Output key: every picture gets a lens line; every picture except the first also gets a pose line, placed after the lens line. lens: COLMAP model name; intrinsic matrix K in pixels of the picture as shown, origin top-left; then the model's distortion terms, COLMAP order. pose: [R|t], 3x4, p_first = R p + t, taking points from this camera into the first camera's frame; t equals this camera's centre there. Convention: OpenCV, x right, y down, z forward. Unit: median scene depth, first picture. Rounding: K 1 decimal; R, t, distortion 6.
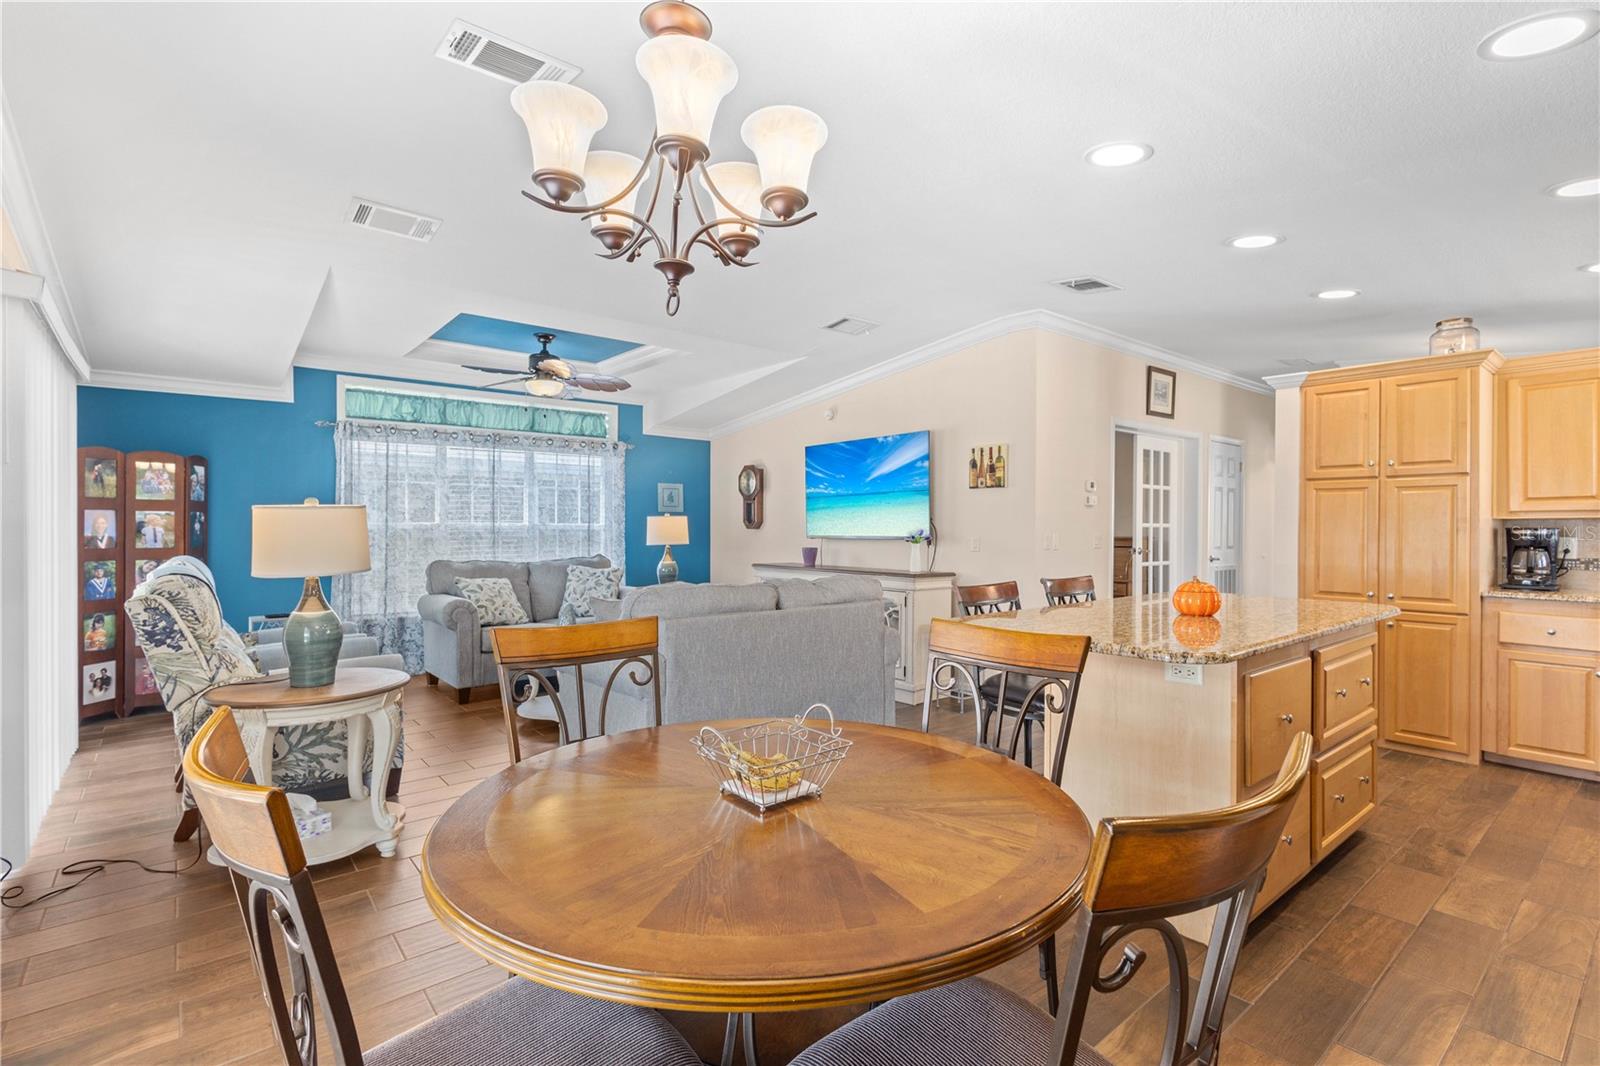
lens RADIAL K [[742.1, 0, 800.0], [0, 742.1, 533.0], [0, 0, 1]] dist [0.000647, 0.000097]
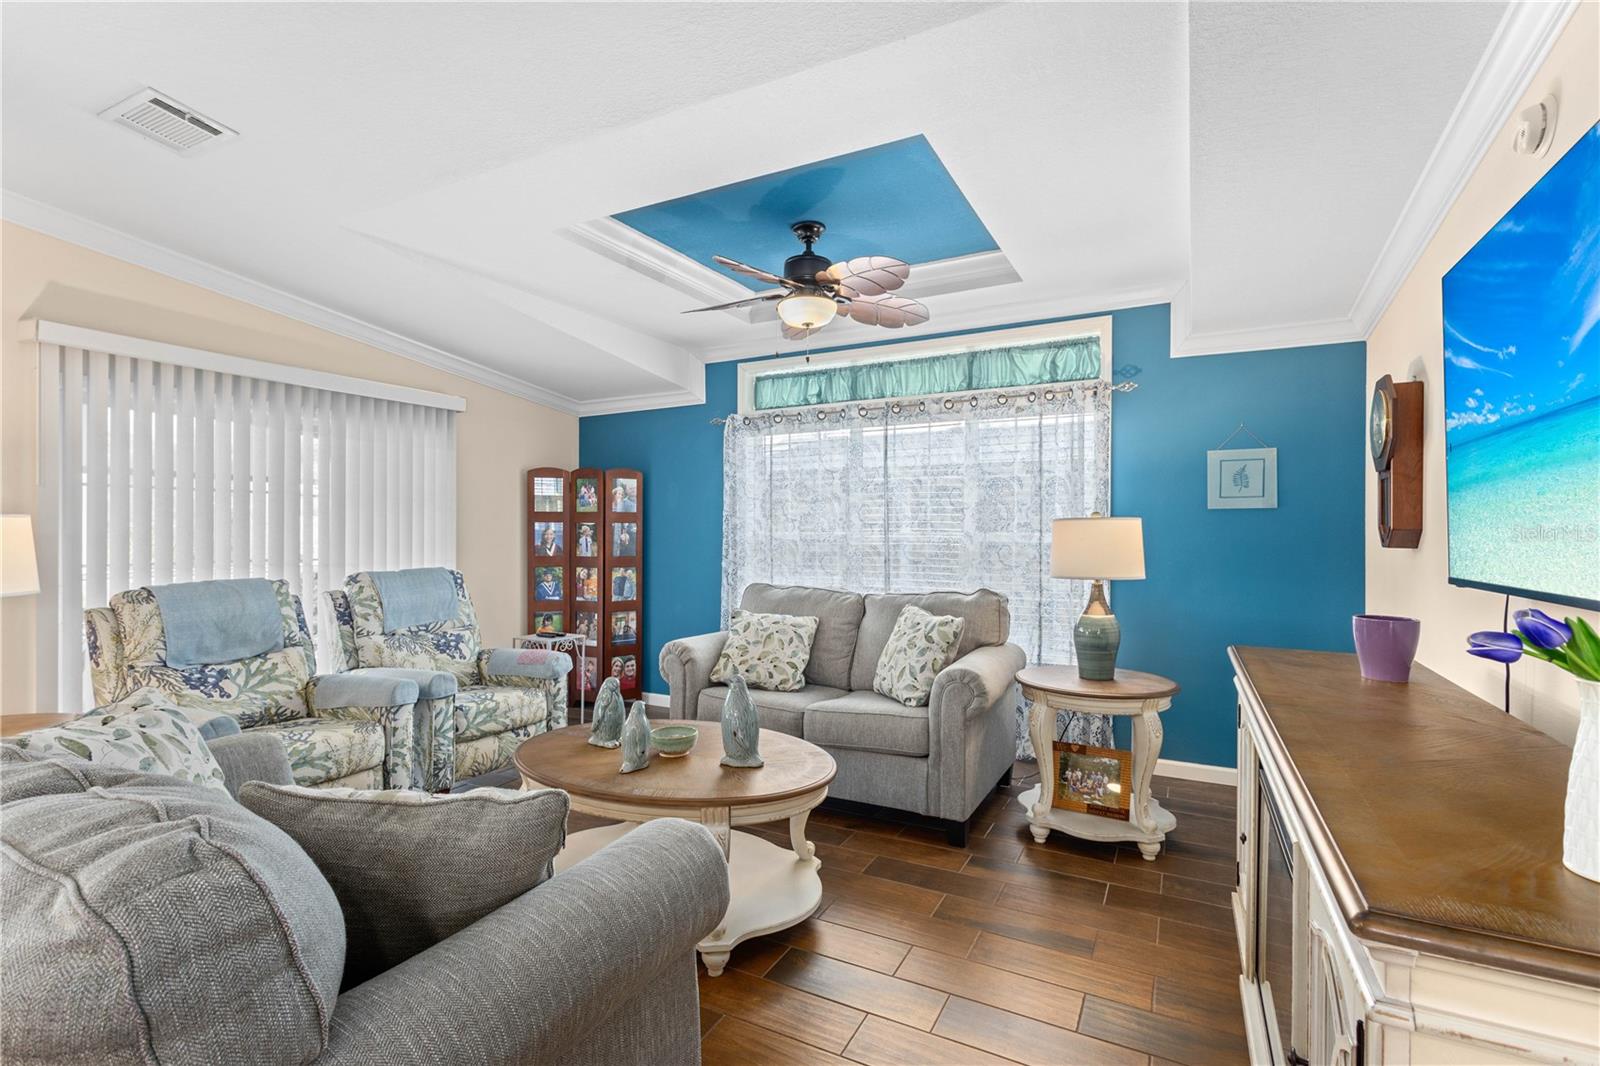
lens RADIAL K [[742.1, 0, 800.0], [0, 742.1, 533.0], [0, 0, 1]] dist [0.000647, 0.000097]
pose [[0.383764, 0.002391, -0.923428, 0.208010], [-0.005994, 0.999982, 0.000098, -0.013490], [0.923412, 0.005498, 0.383772, 0.711763]]
